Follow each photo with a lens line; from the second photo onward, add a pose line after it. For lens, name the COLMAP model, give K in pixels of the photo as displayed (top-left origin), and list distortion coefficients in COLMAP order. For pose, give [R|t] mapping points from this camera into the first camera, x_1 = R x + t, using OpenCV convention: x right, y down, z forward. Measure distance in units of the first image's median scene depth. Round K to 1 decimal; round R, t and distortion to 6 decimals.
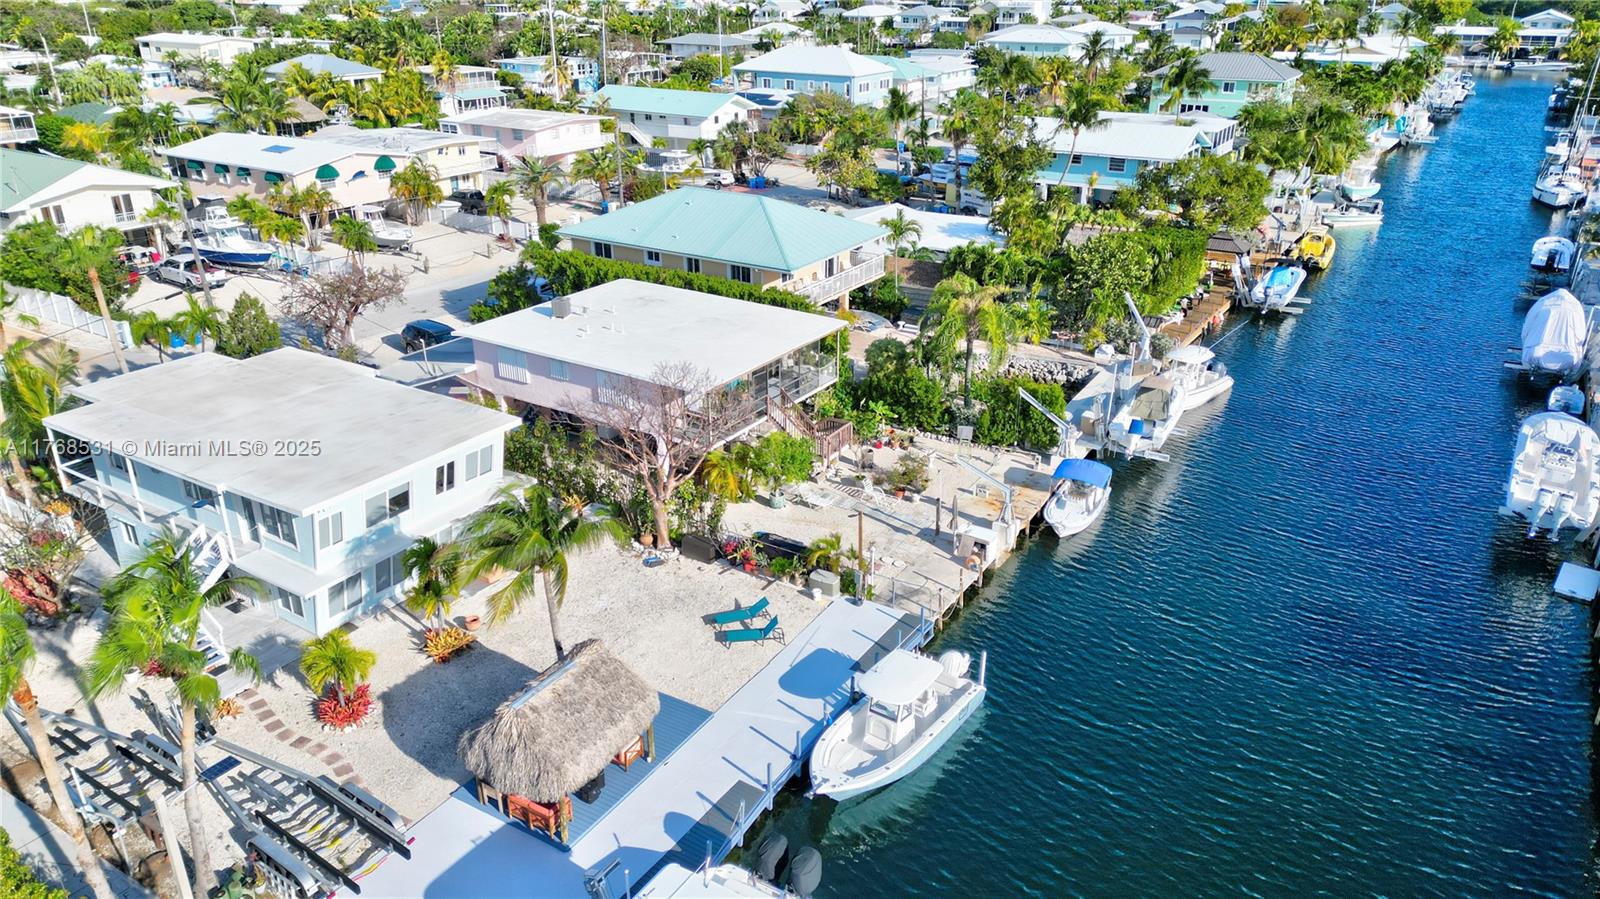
lens RADIAL K [[1150.4, 0, 800.0], [0, 1150.4, 449.5], [0, 0, 1]] dist [0.107619, -0.115726]
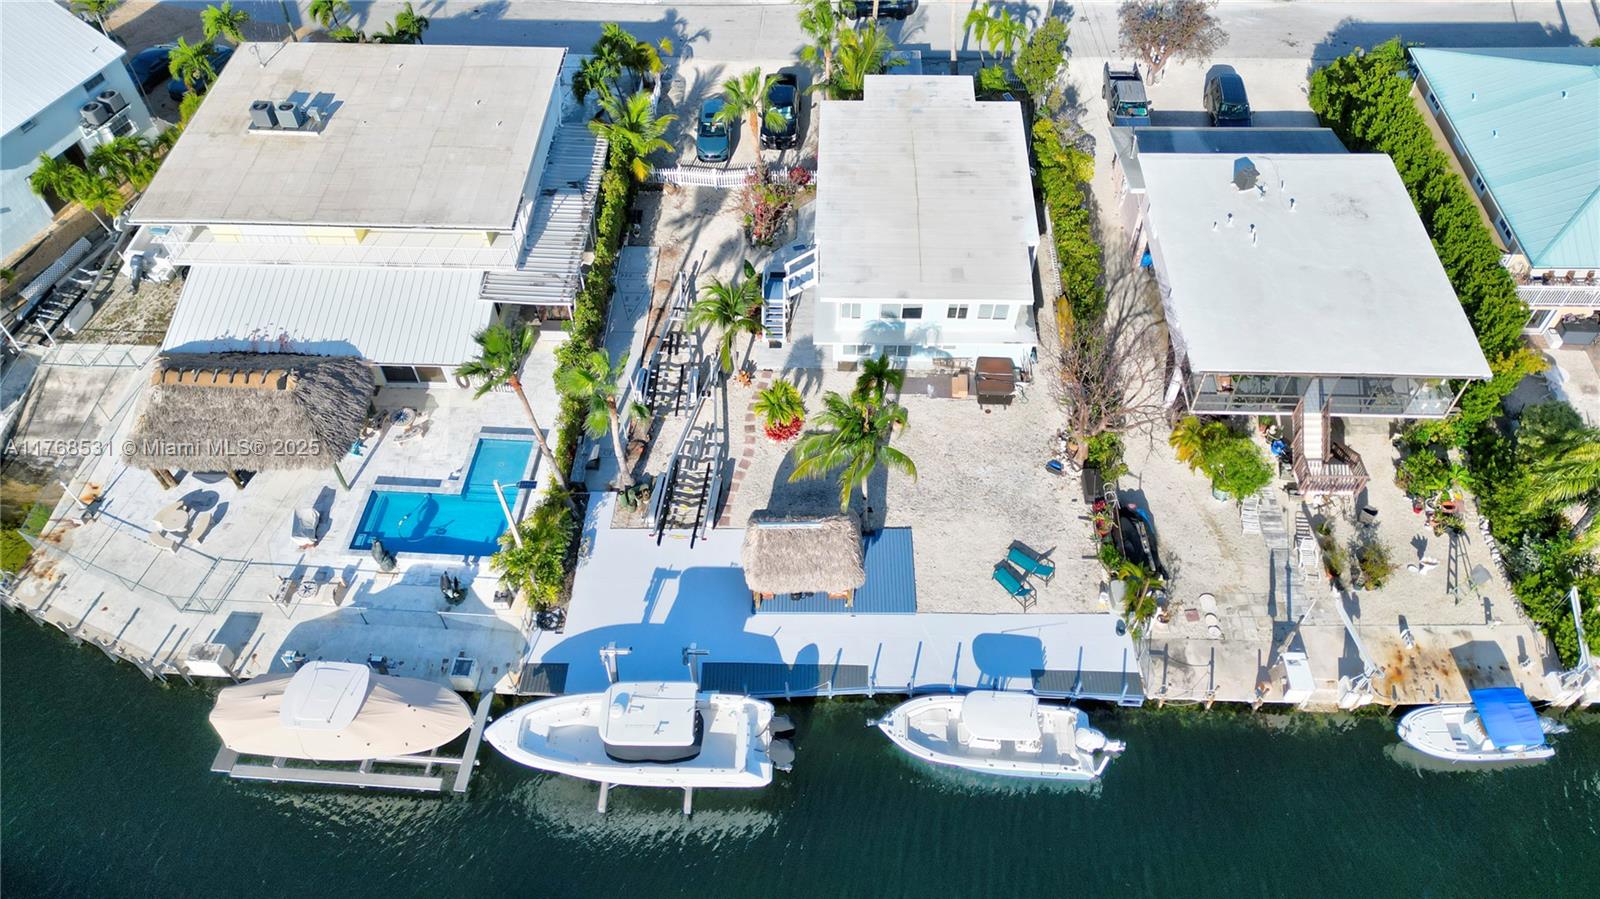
lens RADIAL K [[1150.4, 0, 800.0], [0, 1150.4, 449.5], [0, 0, 1]] dist [0.107619, -0.115726]
pose [[0.509563, 0.664284, -0.546876, 0.421431], [-0.344845, 0.739970, 0.577517, -0.577631], [0.788307, -0.105694, 0.606136, 0.127220]]
